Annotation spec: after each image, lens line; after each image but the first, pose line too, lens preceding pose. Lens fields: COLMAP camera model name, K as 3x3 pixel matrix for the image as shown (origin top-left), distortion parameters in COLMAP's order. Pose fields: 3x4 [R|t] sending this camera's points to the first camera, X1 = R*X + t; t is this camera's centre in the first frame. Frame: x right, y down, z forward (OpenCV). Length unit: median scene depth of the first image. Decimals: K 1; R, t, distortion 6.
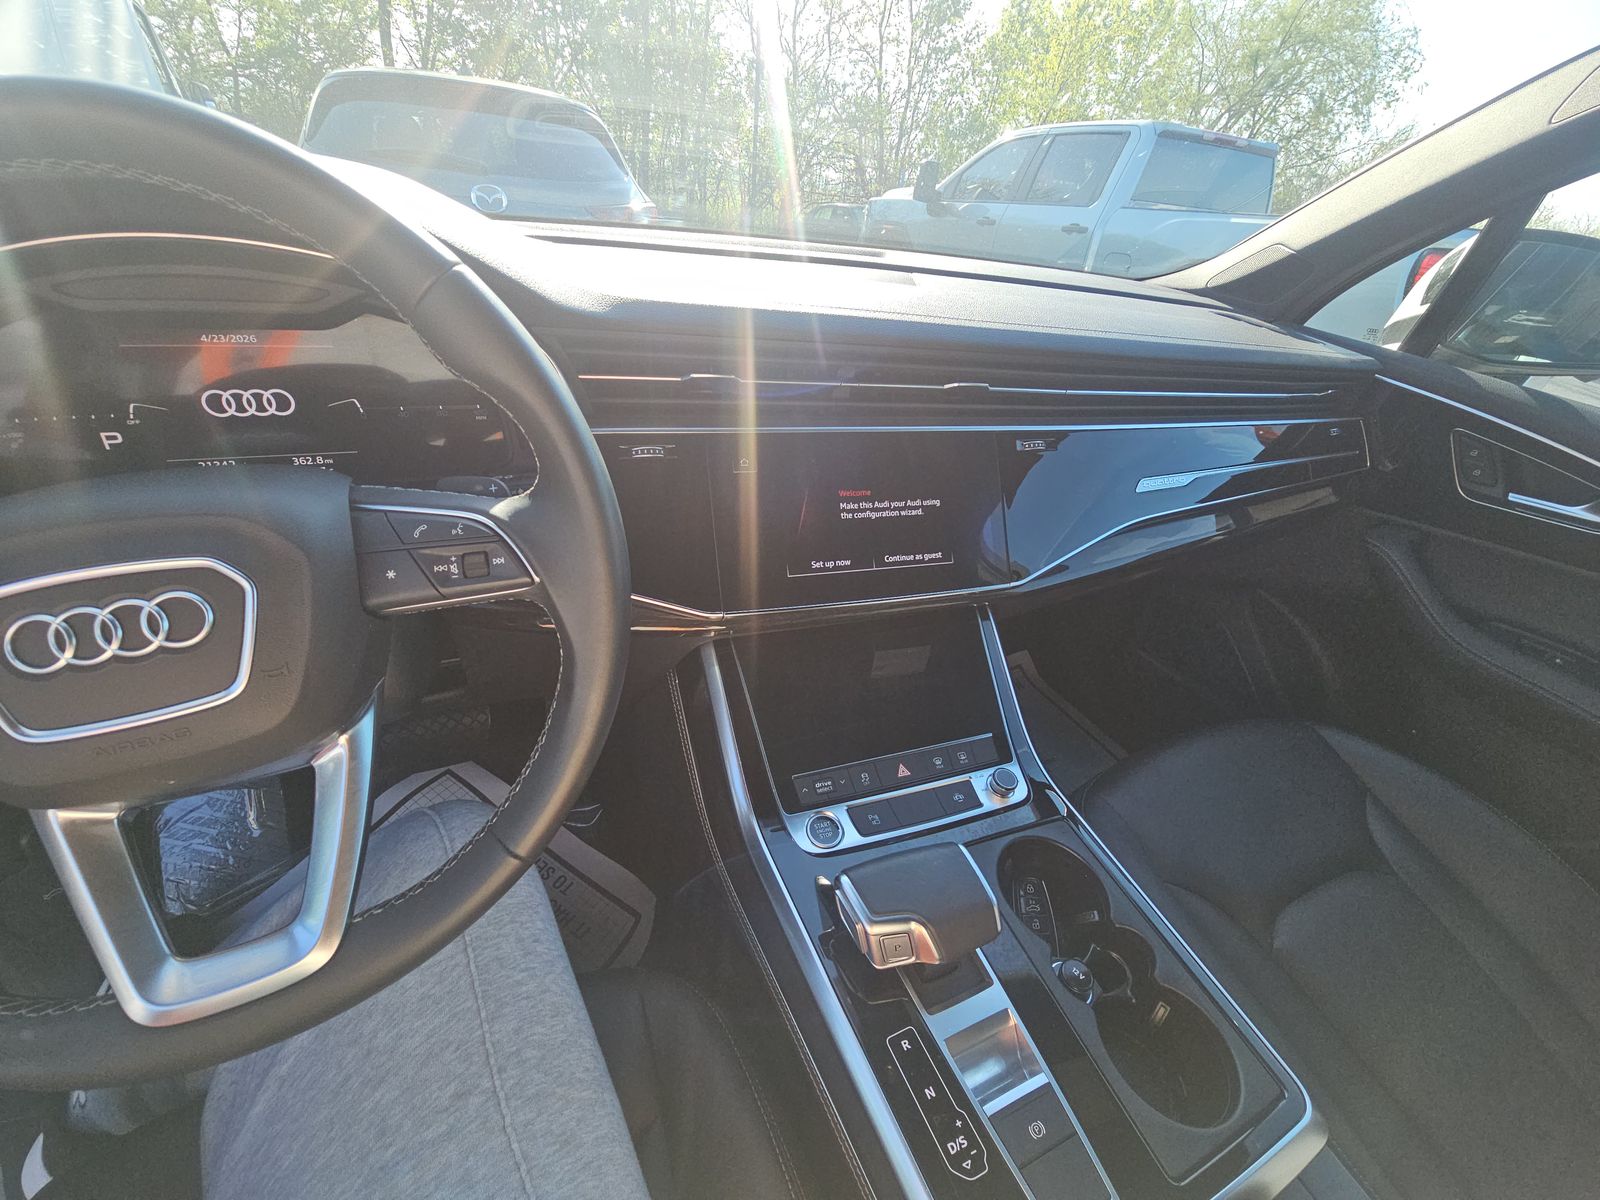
lens RADIAL K [[649.2, 0, 792.4], [0, 649.2, 596.4], [0, 0, 1]] dist [0.008243, -0.014370]
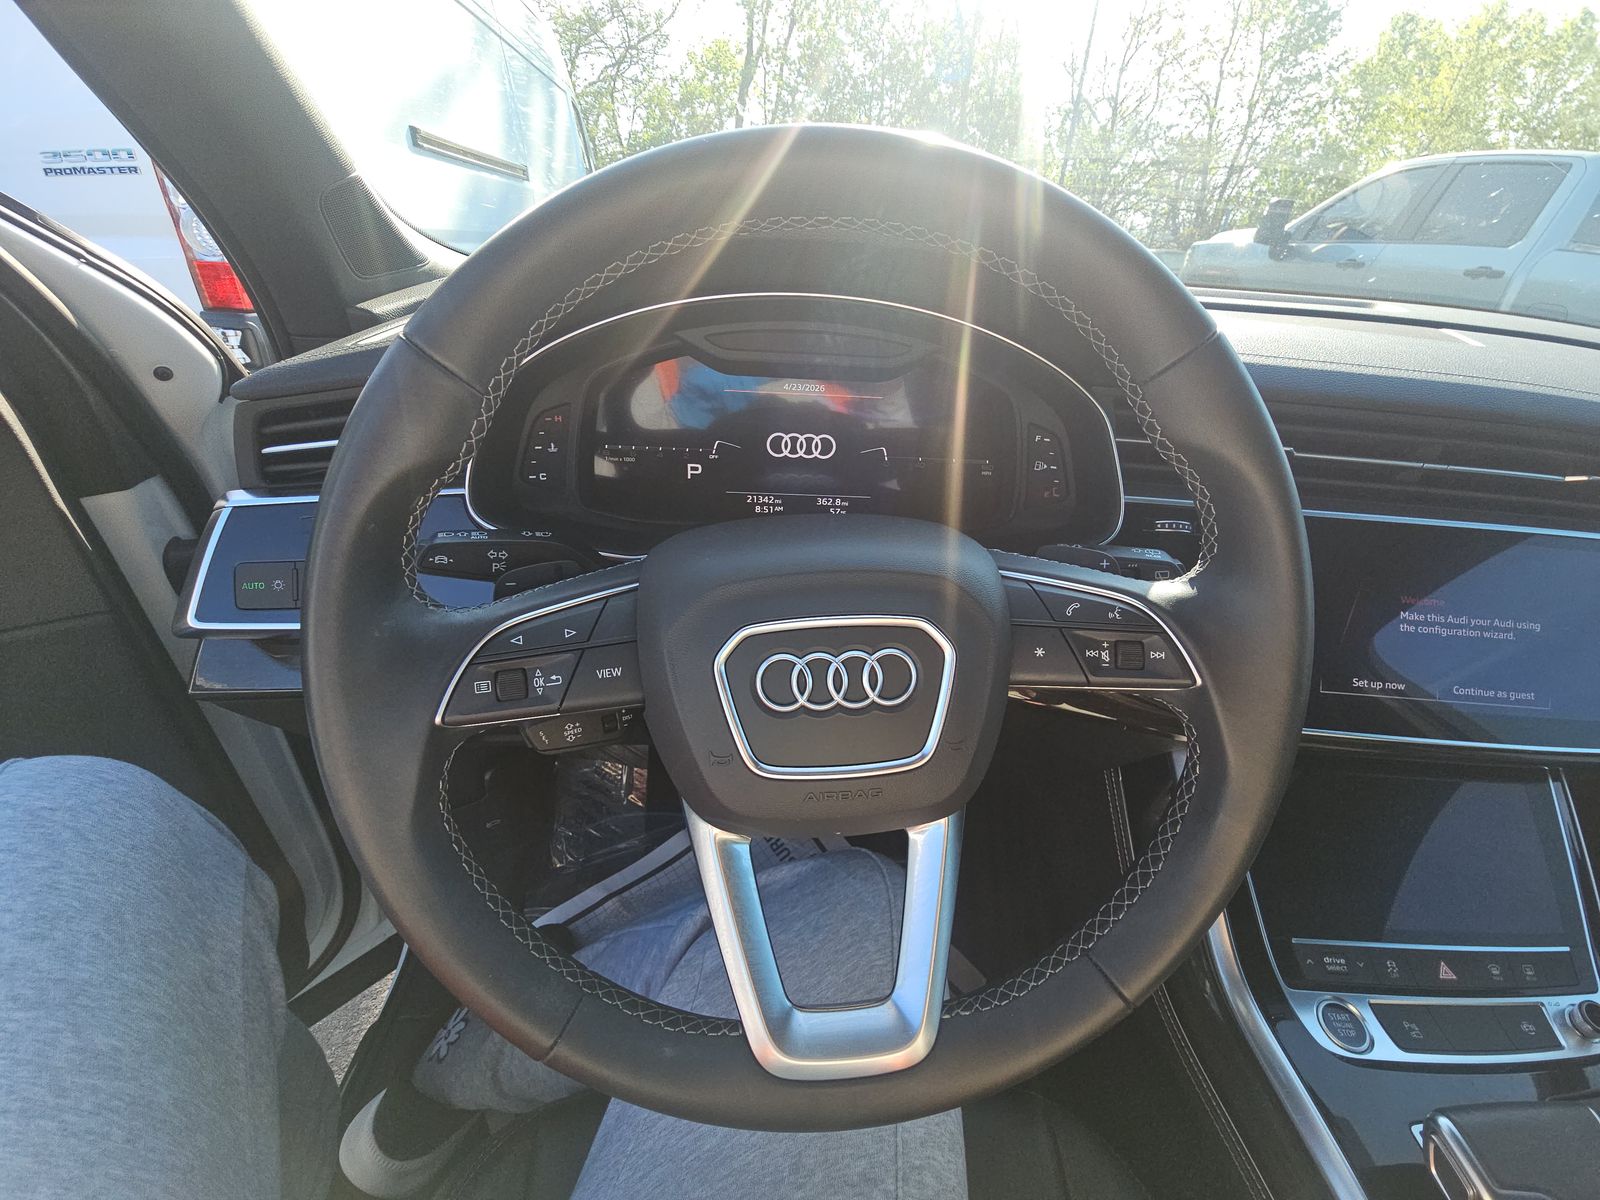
lens RADIAL K [[649.2, 0, 792.4], [0, 649.2, 596.4], [0, 0, 1]] dist [0.008243, -0.014370]
pose [[0.925985, 0.145257, -0.348501, -0.338932], [-0.166273, 0.985593, -0.030995, -0.013140], [0.338978, 0.086647, 0.936796, 0.005612]]
